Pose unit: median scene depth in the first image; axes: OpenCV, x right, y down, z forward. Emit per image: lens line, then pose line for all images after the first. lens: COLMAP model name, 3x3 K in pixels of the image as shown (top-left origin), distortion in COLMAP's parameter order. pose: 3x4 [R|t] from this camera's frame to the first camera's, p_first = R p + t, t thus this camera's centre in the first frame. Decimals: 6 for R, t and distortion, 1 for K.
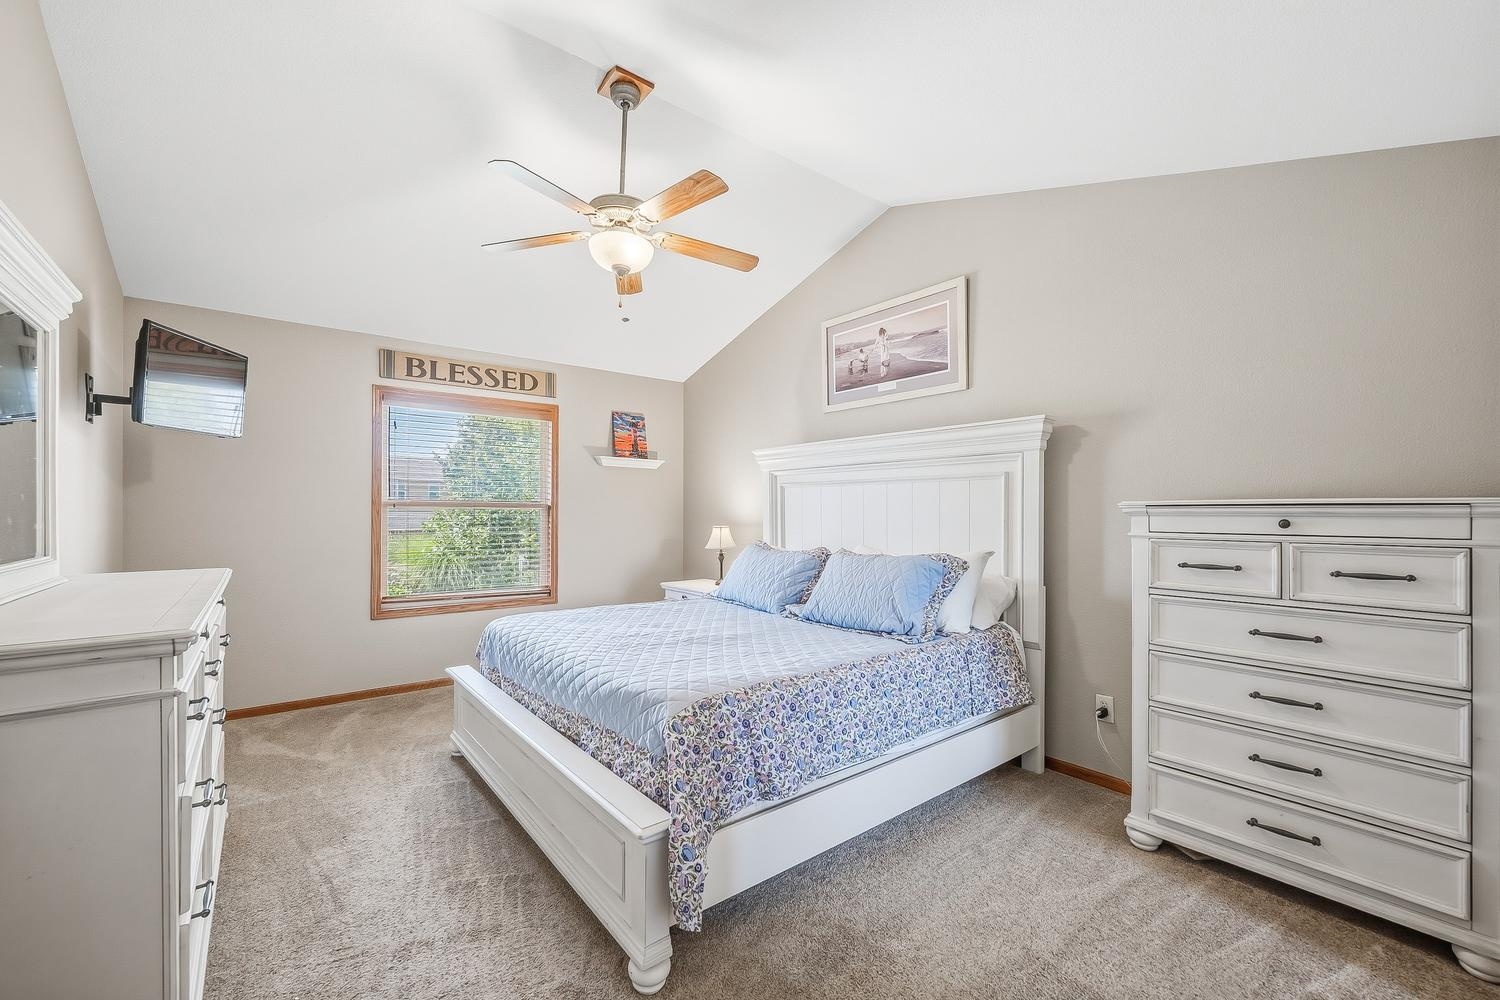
lens RADIAL K [[613.8, 0, 750.4], [0, 613.8, 518.2], [0, 0, 1]] dist [-0.000865, -0.000064]
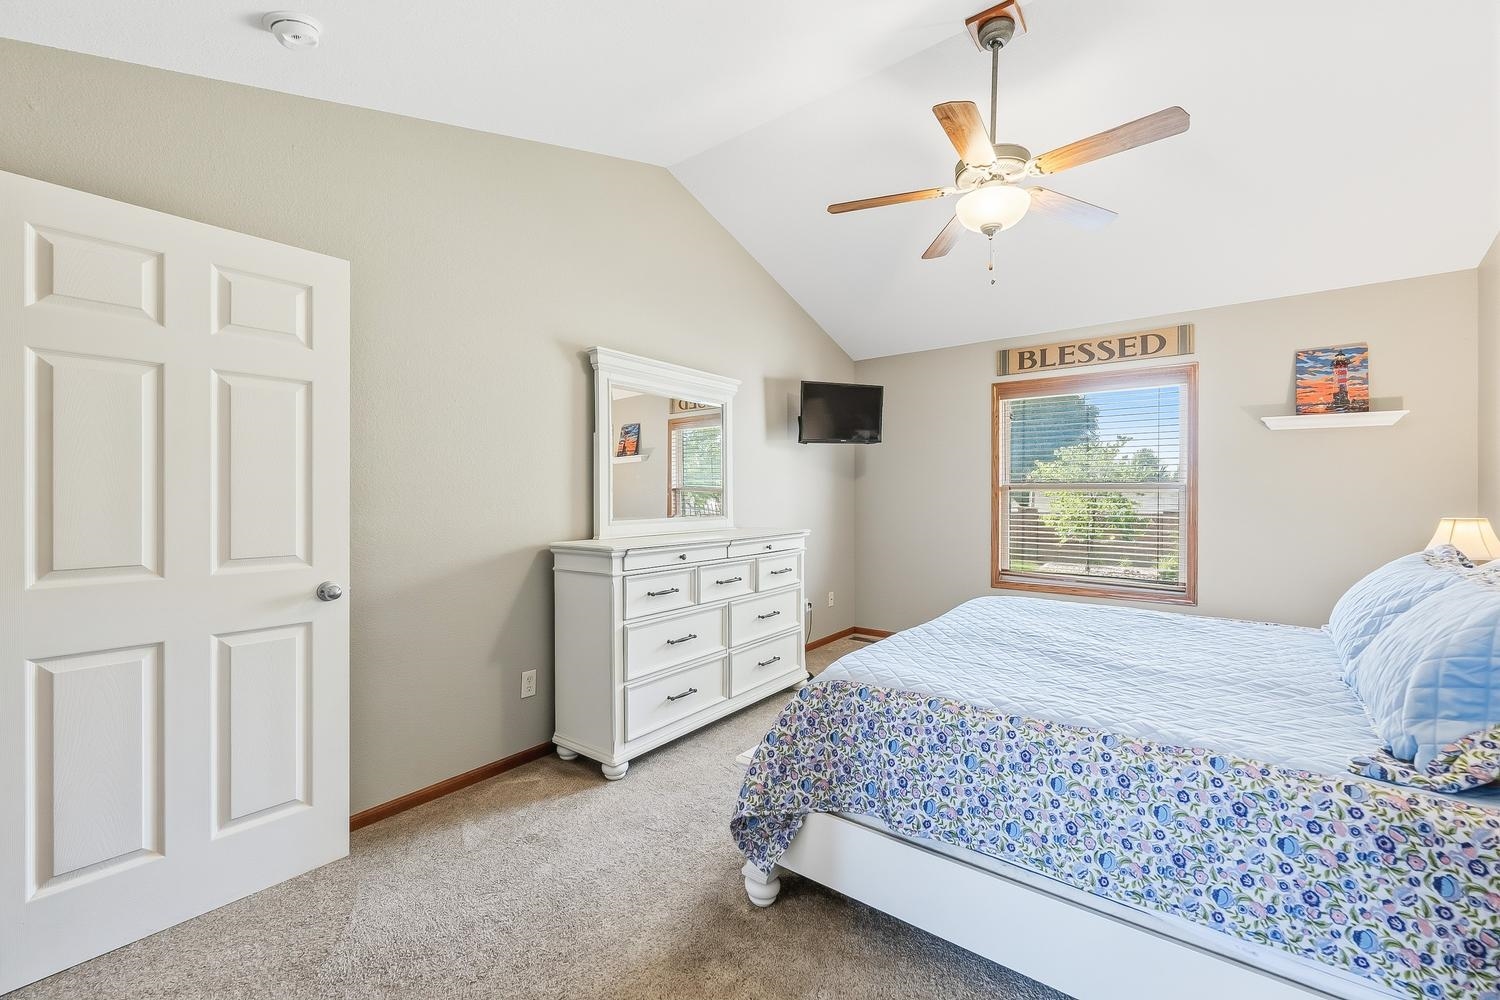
lens RADIAL K [[602.9, 0, 748.4], [0, 602.9, 501.0], [0, 0, 1]] dist [-0.001470, -0.000085]
pose [[0.243126, 0.009919, -0.969944, 0.375309], [-0.009662, 0.999923, 0.007804, -0.001275], [0.969946, 0.007474, 0.243204, 0.278009]]
